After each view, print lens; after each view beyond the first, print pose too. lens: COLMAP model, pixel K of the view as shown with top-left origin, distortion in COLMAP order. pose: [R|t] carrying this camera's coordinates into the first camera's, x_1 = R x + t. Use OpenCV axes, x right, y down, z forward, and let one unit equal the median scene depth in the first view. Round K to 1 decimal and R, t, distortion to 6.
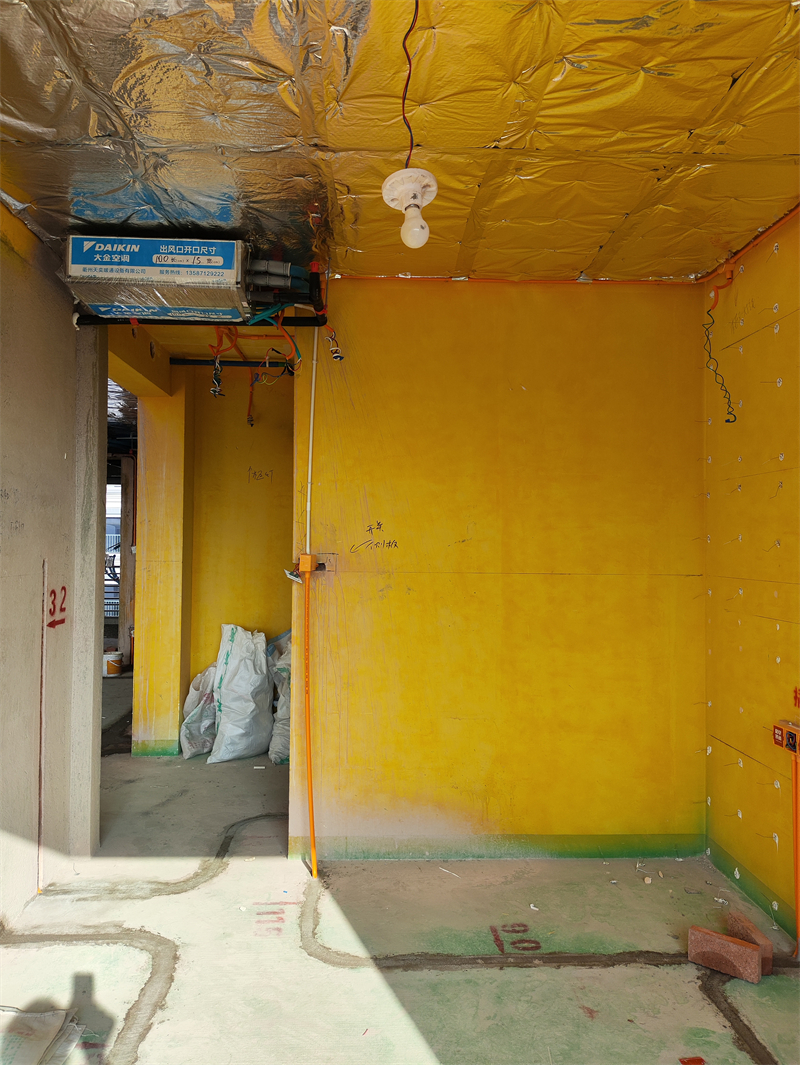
lens RADIAL K [[784.8, 0, 400.0], [0, 784.8, 532.5], [0, 0, 1]] dist [0.054640, -0.058639]
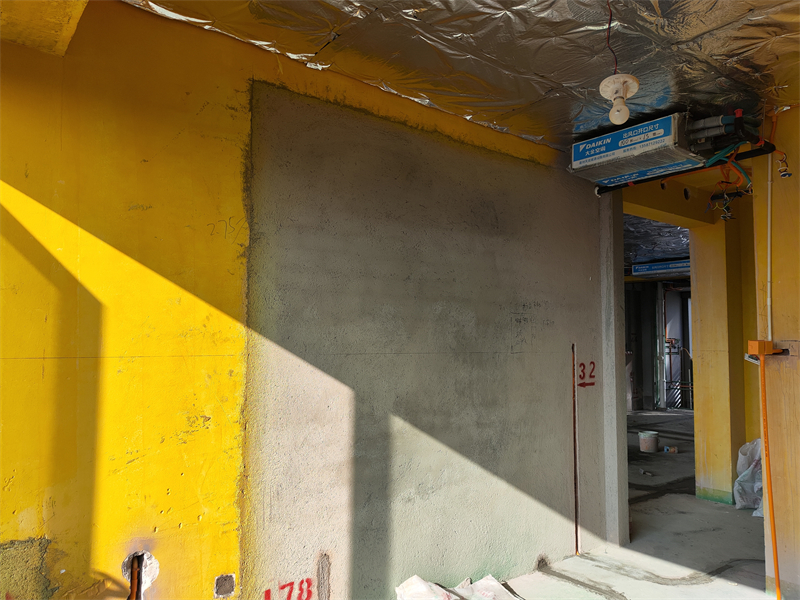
lens RADIAL K [[589.5, 0, 400.0], [0, 589.5, 300.0], [0, 0, 1]] dist [0.054640, -0.058639]
pose [[0.594978, -0.062002, -0.801347, 0.310441], [0.011717, 0.997583, -0.068485, 0.023874], [0.803657, 0.031358, 0.594267, -0.004511]]
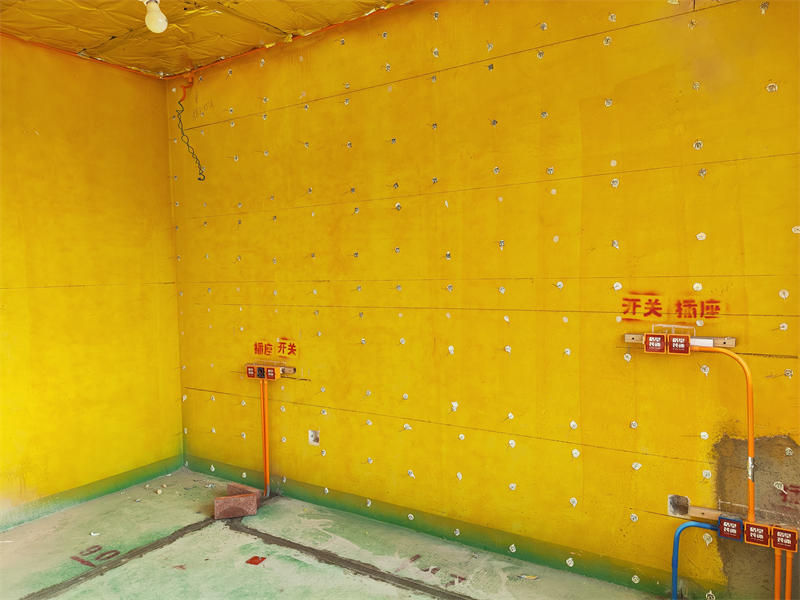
lens RADIAL K [[589.5, 0, 400.0], [0, 589.5, 300.0], [0, 0, 1]] dist [0.054640, -0.058639]
pose [[0.589113, -0.064443, 0.805477, -0.275282], [0.017351, 0.997594, 0.067123, 0.020211], [-0.807865, -0.025567, 0.588813, 0.006508]]
